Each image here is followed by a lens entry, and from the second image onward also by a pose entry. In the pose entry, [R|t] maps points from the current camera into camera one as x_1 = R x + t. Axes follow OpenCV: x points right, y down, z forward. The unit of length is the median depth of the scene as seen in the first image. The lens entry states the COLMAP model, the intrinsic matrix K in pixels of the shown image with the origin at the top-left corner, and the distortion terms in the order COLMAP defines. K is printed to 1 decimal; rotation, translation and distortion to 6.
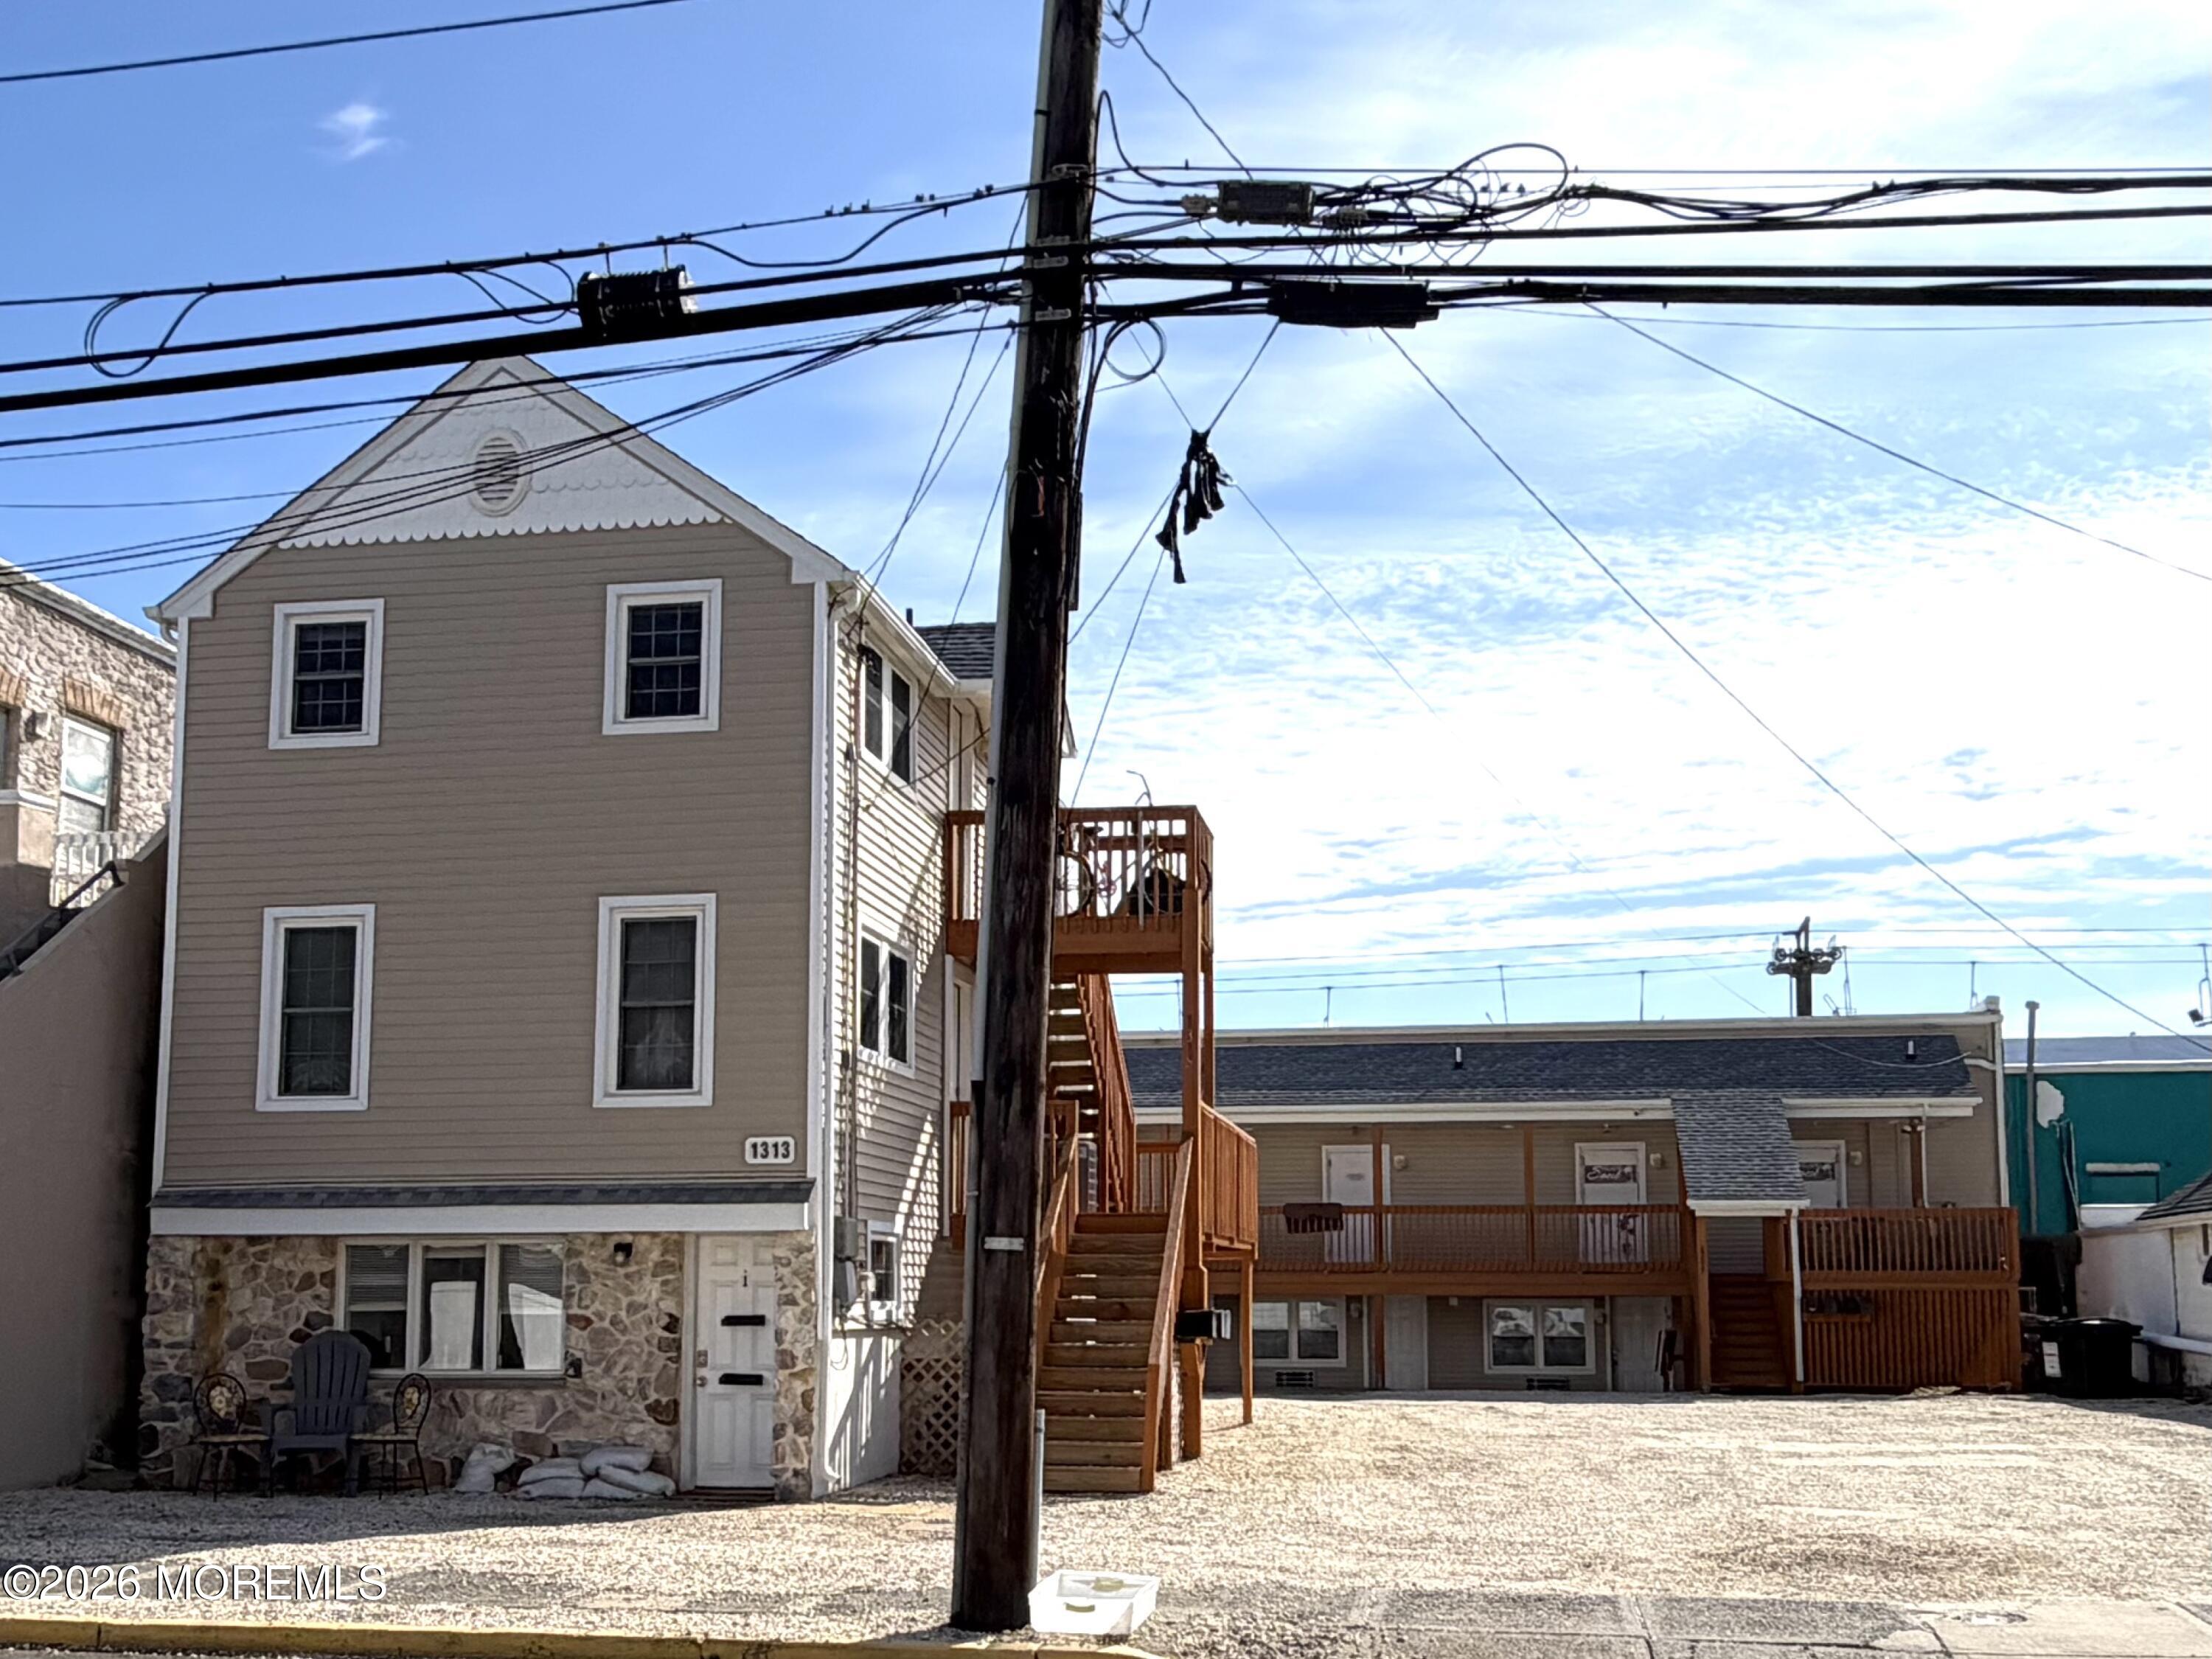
lens RADIAL K [[2267.7, 0, 1103.8], [0, 2267.7, 1028.3], [0, 0, 1]] dist [-0.005126, 0.010274]
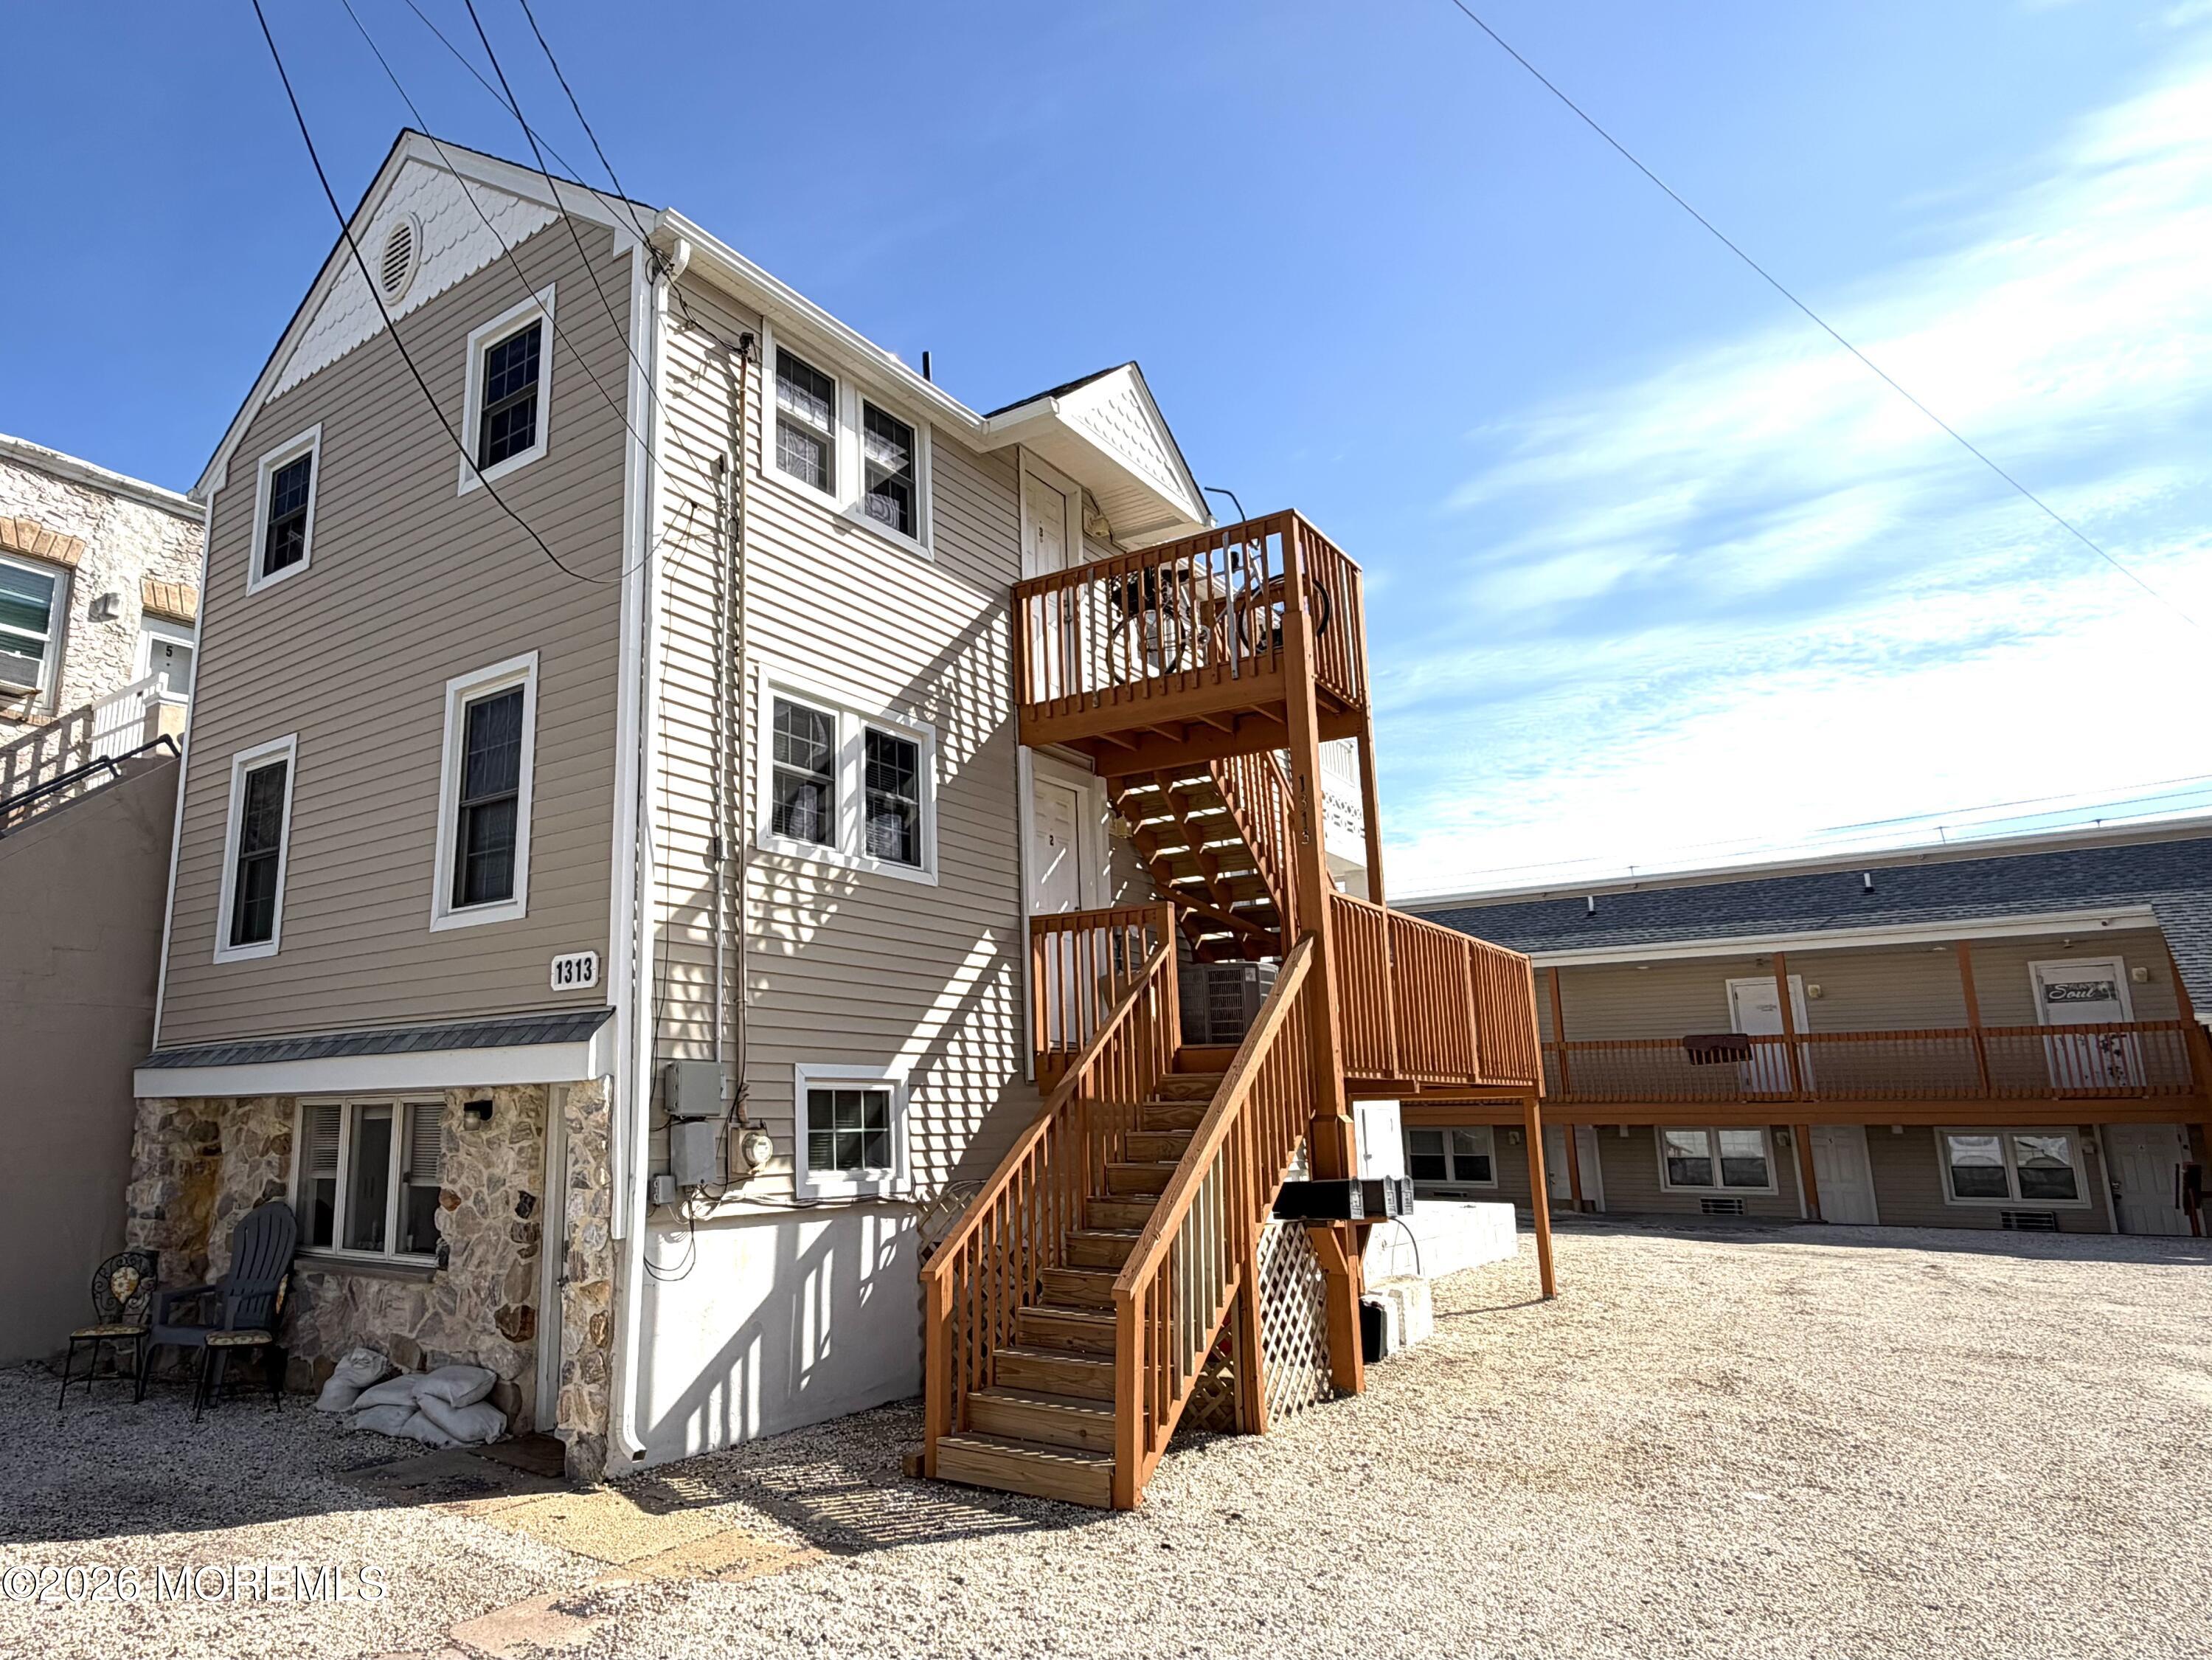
lens RADIAL K [[1369.5, 0, 893.4], [0, 1369.5, 829.5], [0, 0, 1]] dist [0.001788, -0.003282]
pose [[0.878485, -0.105686, -0.465935, 0.138983], [0.064465, 0.992529, -0.103587, 0.054333], [0.473401, 0.060964, 0.878735, 0.584558]]
